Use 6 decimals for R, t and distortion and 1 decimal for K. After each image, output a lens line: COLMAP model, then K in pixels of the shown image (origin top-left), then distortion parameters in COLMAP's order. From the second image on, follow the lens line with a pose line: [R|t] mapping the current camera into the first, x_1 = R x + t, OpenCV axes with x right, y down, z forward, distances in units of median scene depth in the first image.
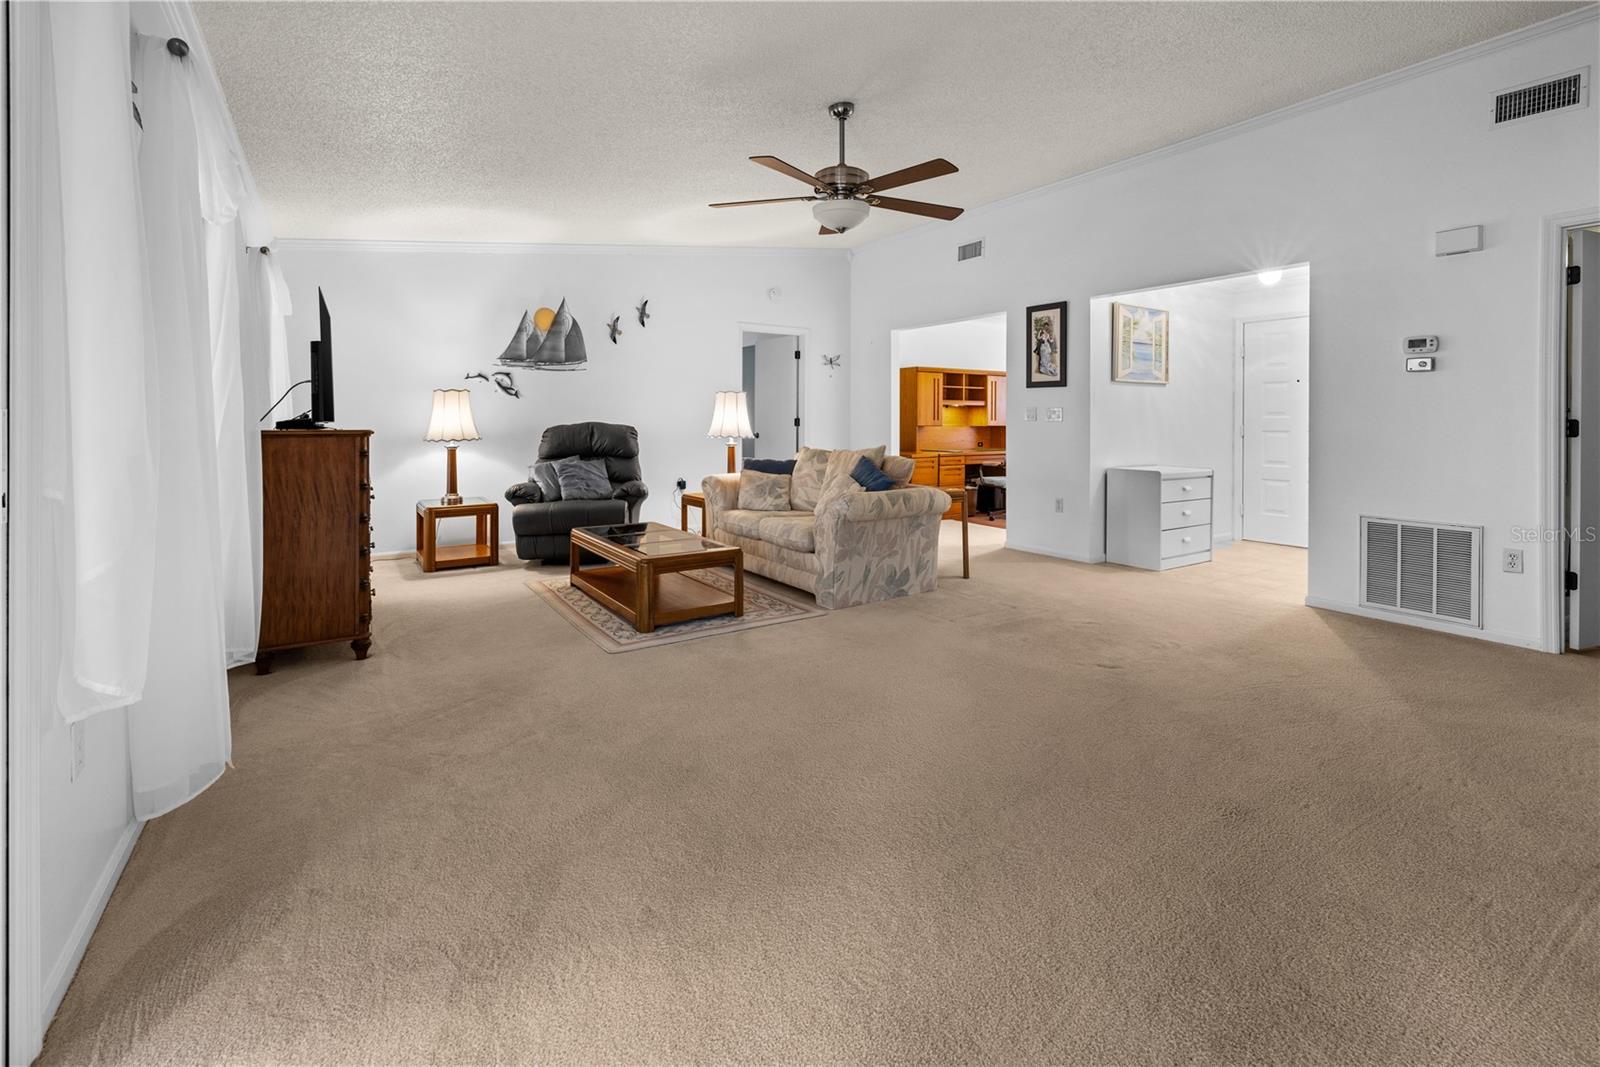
lens RADIAL K [[711.6, 0, 802.6], [0, 711.6, 435.1], [0, 0, 1]] dist [0.001314, 0.000336]
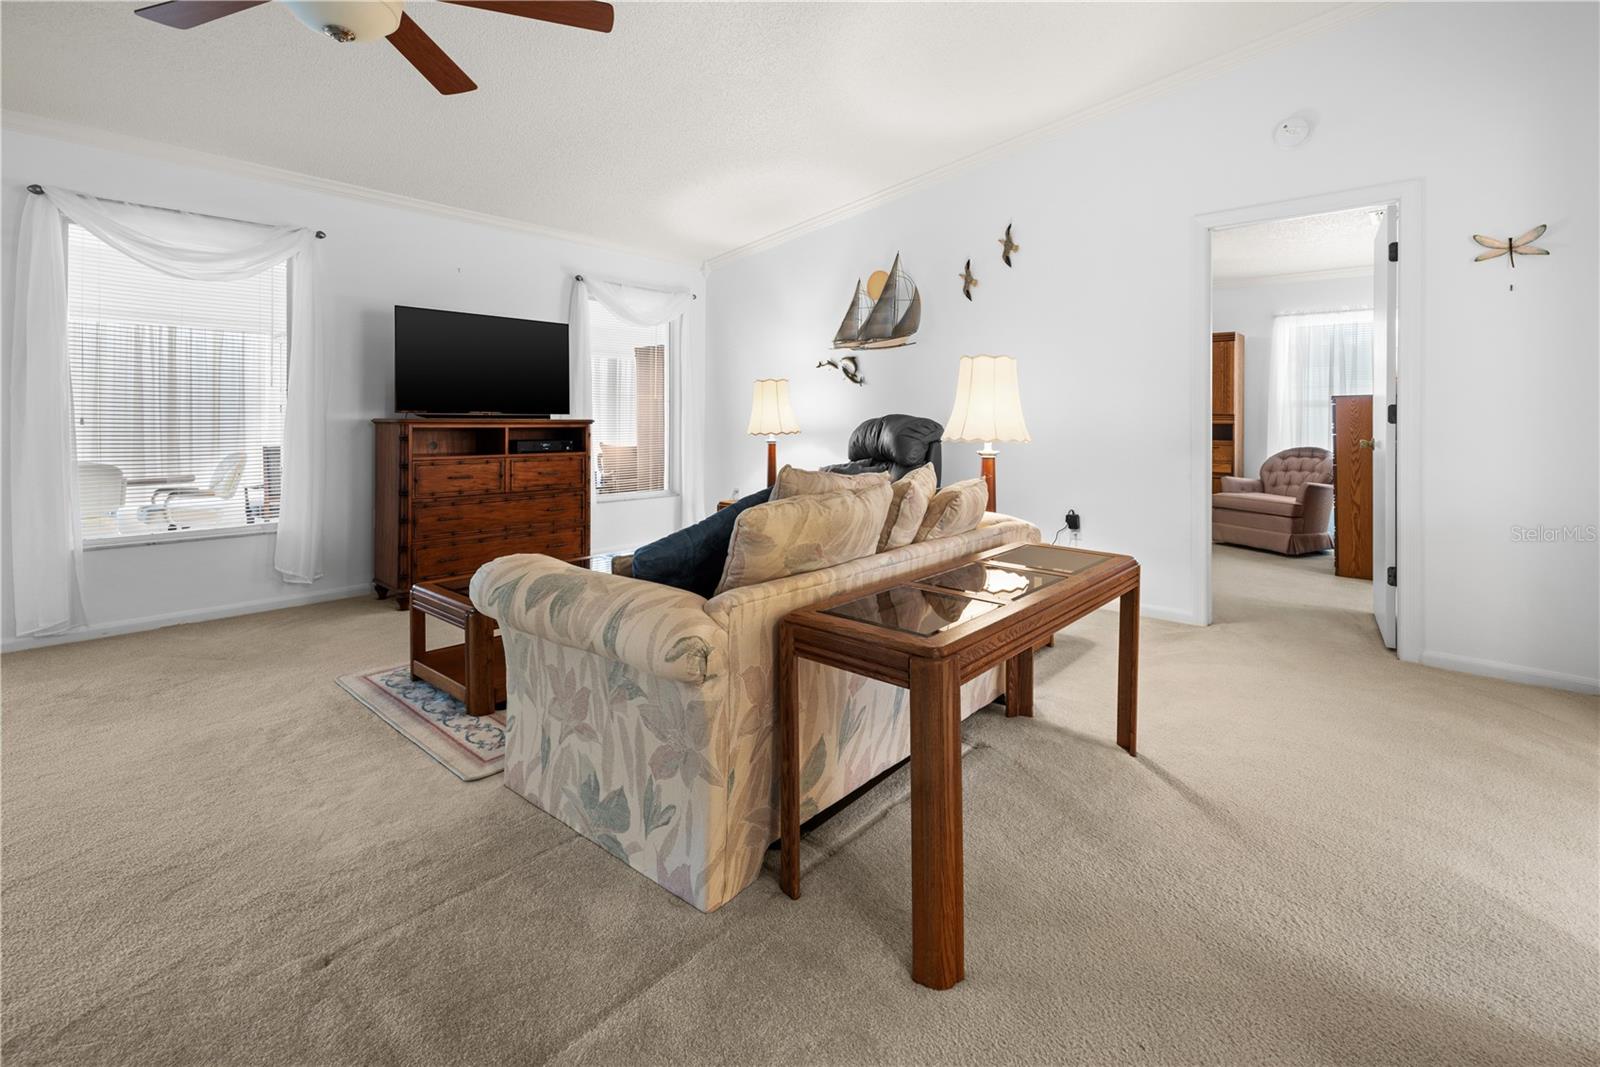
lens RADIAL K [[718.2, 0, 800.9], [0, 718.2, 419.8], [0, 0, 1]] dist [-0.000327, -0.000217]
pose [[0.268416, -0.001382, -0.963302, 0.378865], [-0.018583, 0.999805, -0.006613, -0.005842], [0.963124, 0.019676, 0.268338, 0.692627]]
